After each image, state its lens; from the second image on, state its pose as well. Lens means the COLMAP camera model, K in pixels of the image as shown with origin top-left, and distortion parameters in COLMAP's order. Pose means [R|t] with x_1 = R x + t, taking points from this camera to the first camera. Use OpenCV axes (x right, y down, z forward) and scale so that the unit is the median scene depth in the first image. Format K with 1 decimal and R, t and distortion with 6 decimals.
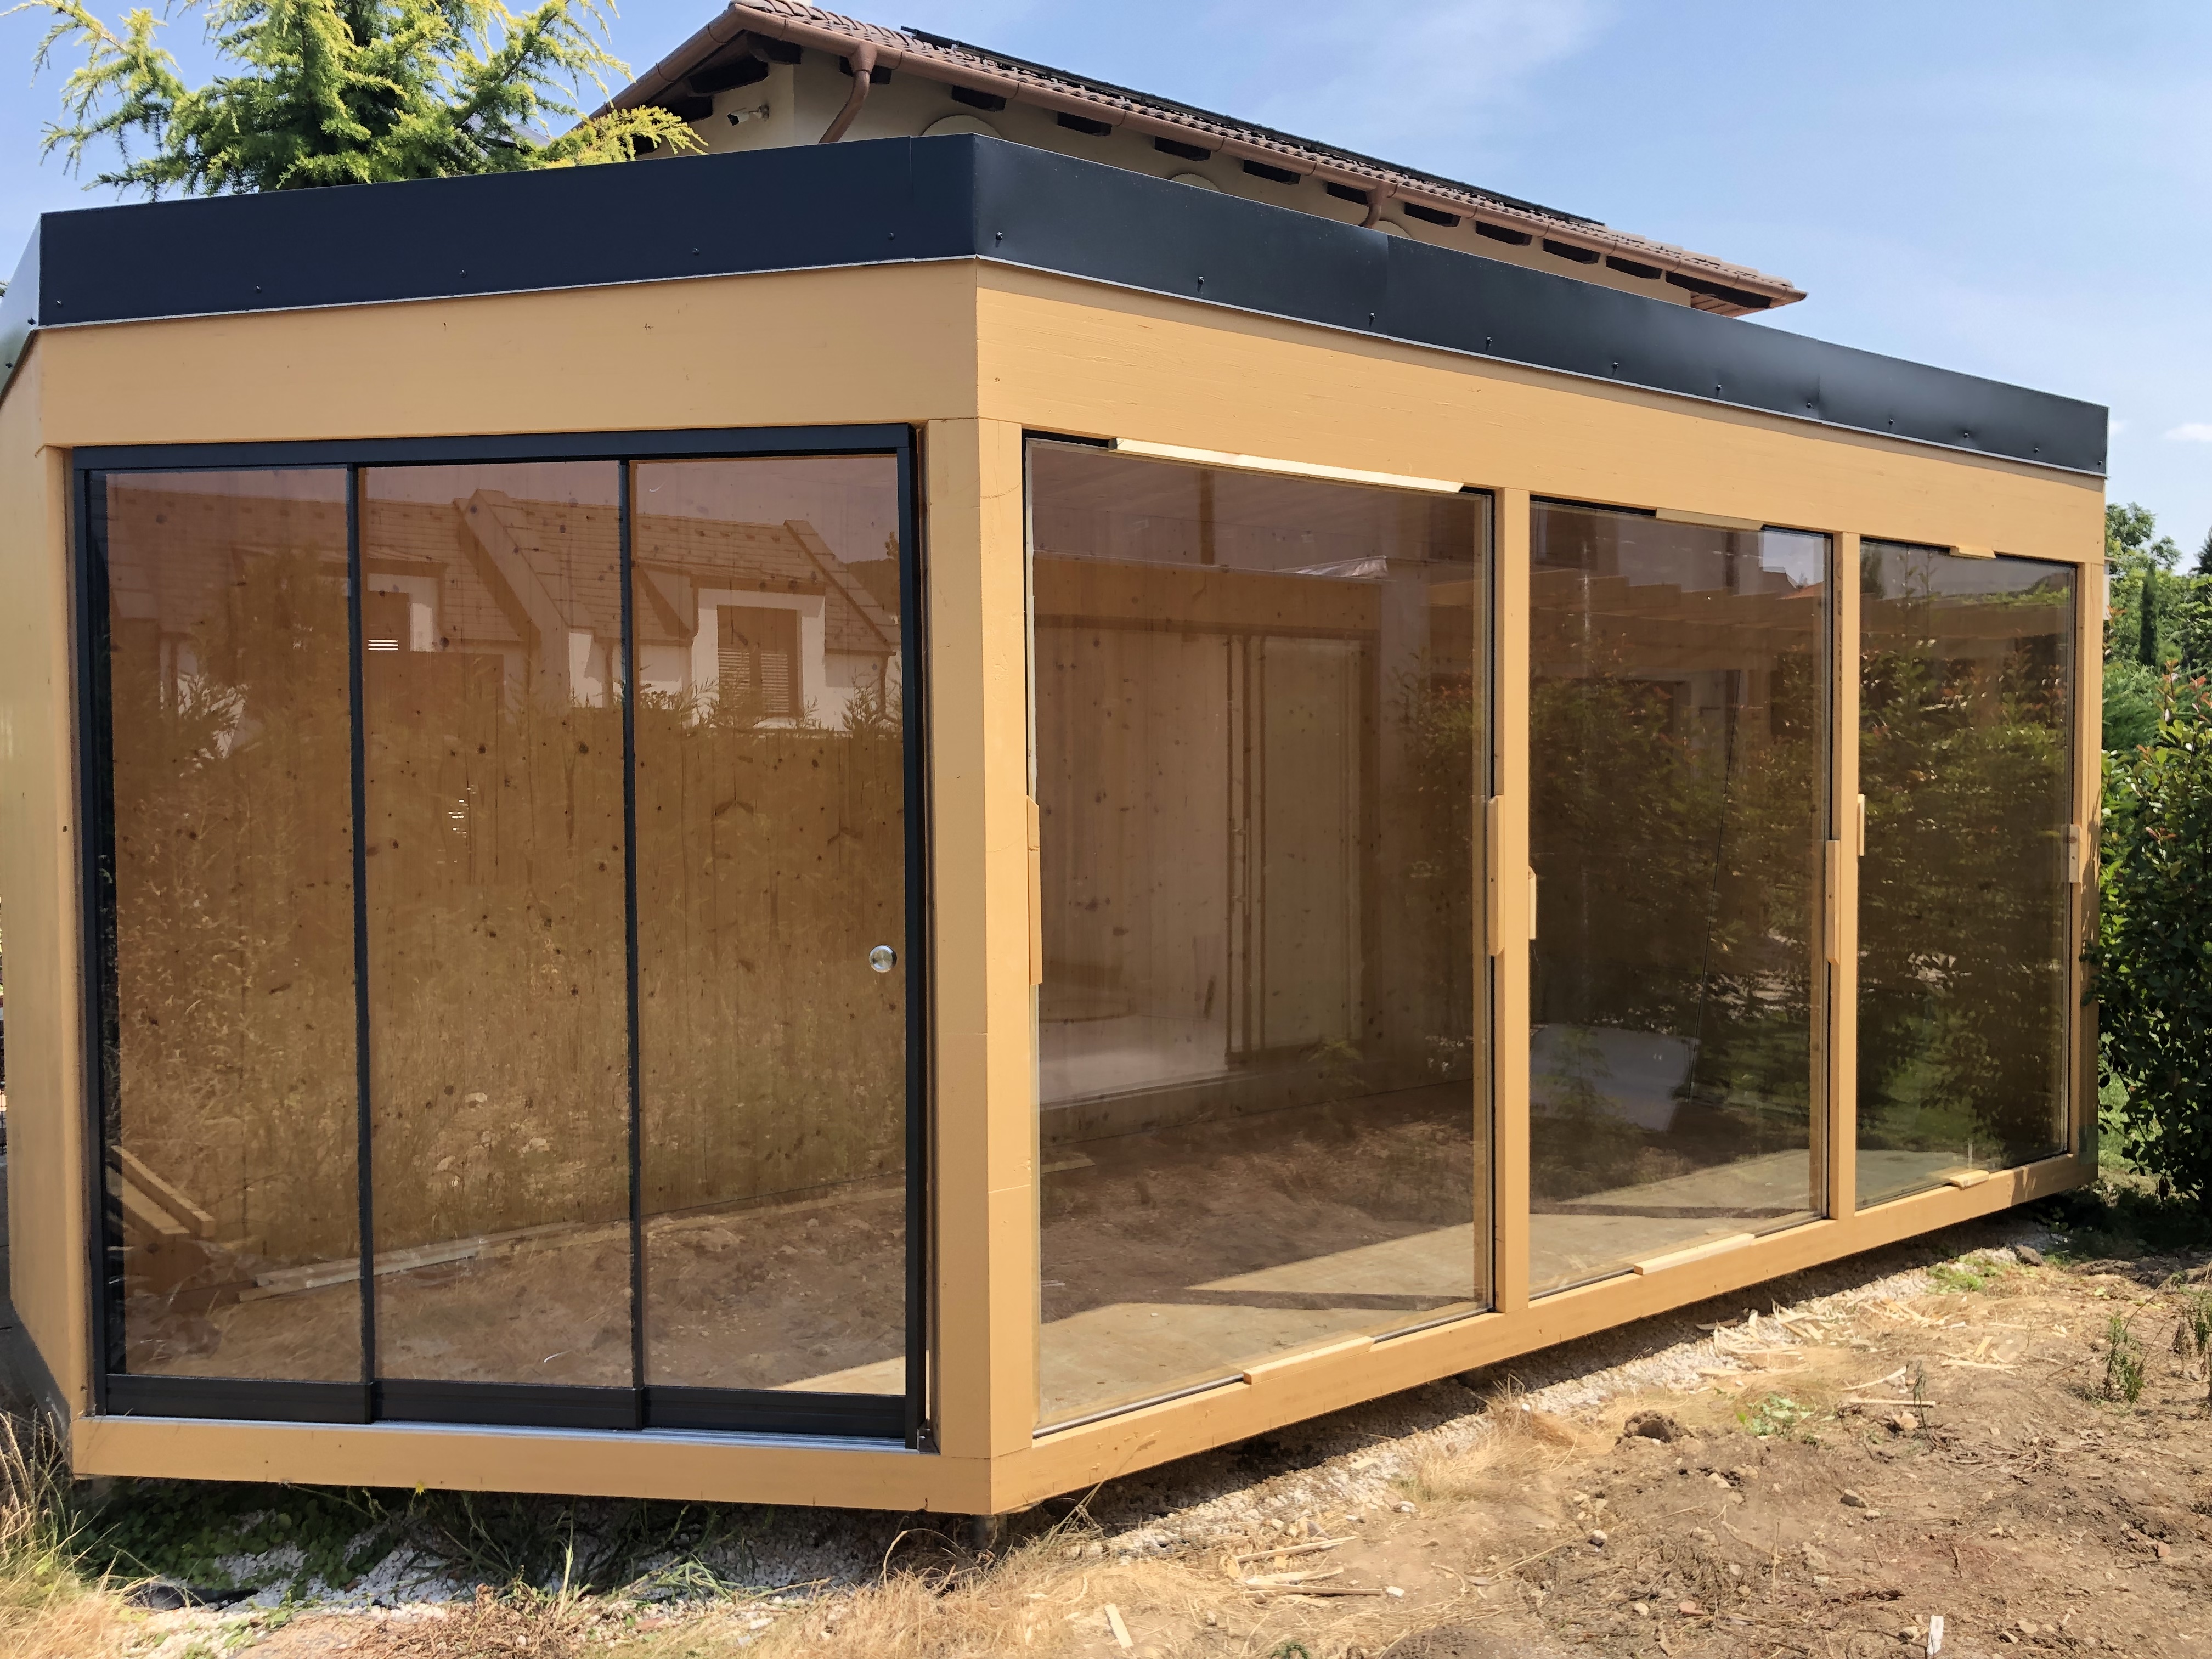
lens RADIAL K [[1844.4, 0, 1107.1], [0, 1844.4, 765.7], [0, 0, 1]] dist [-0.015550, 0.017492]
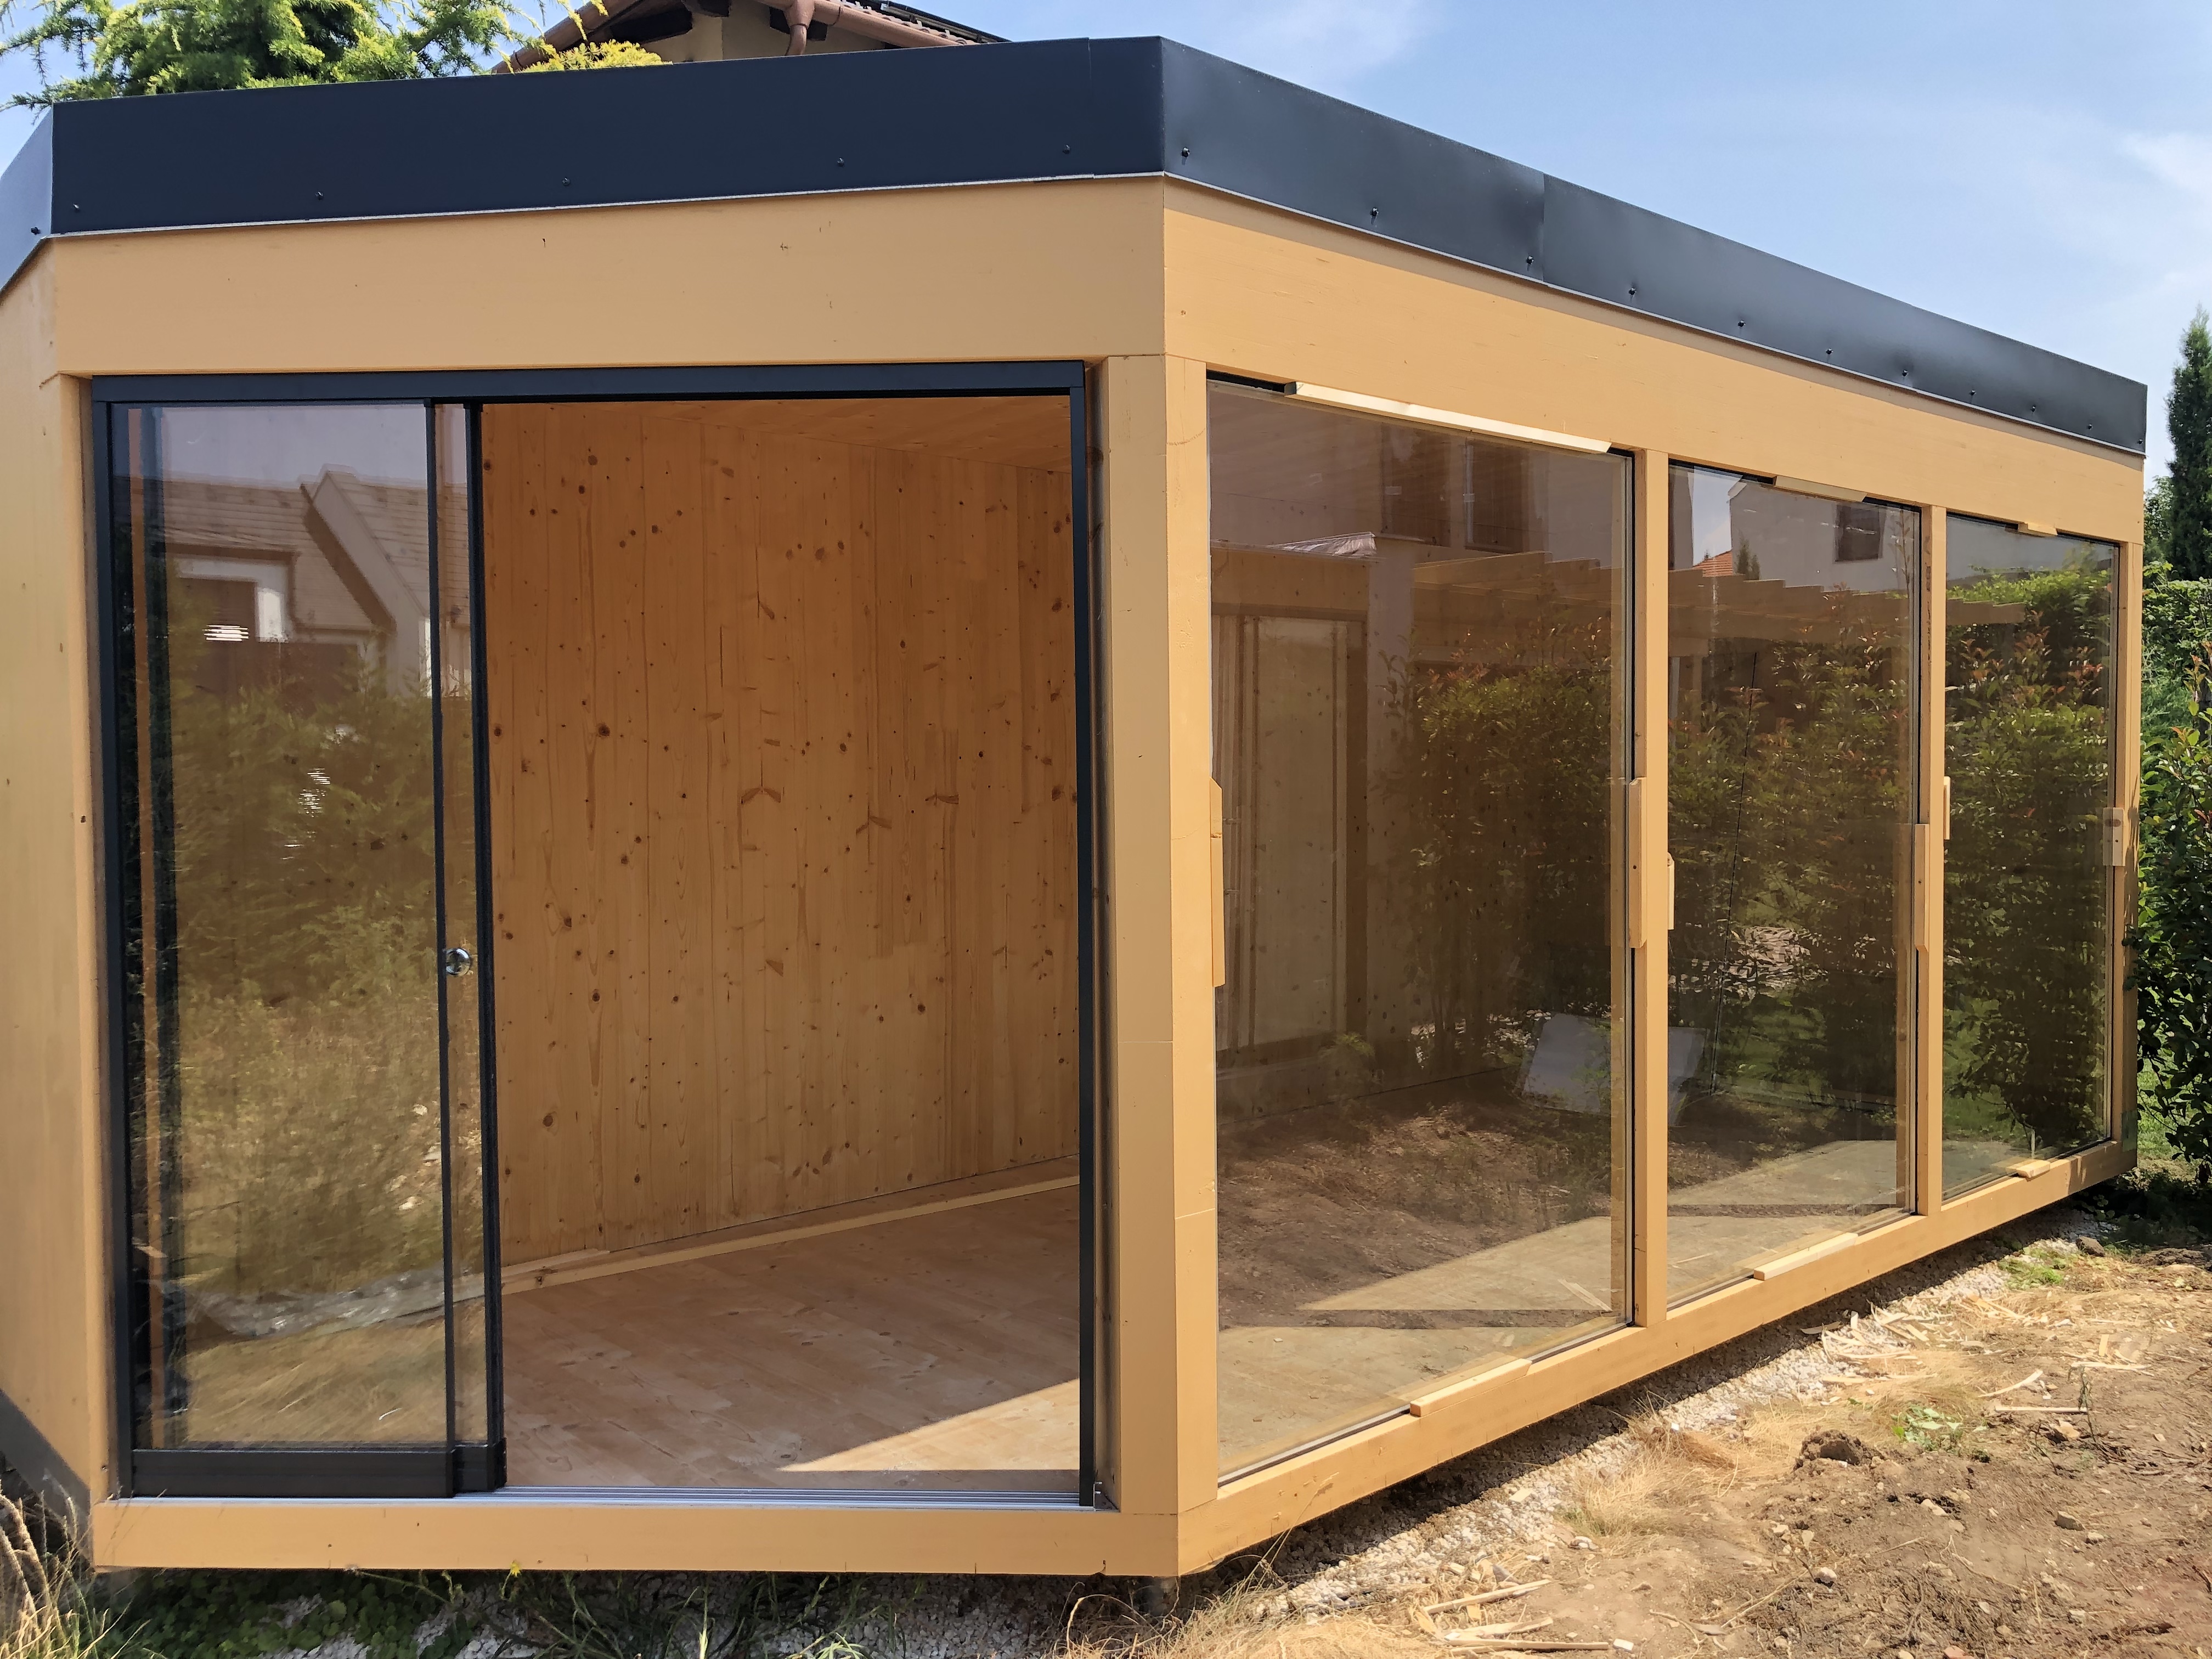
lens RADIAL K [[1836.3, 0, 1110.9], [0, 1836.3, 773.8], [0, 0, 1]] dist [0.004855, -0.005966]
pose [[0.996552, -0.003433, 0.082896, -0.136351], [0.002688, 0.999955, 0.009096, 0.005169], [-0.082924, -0.008842, 0.996517, 0.090081]]
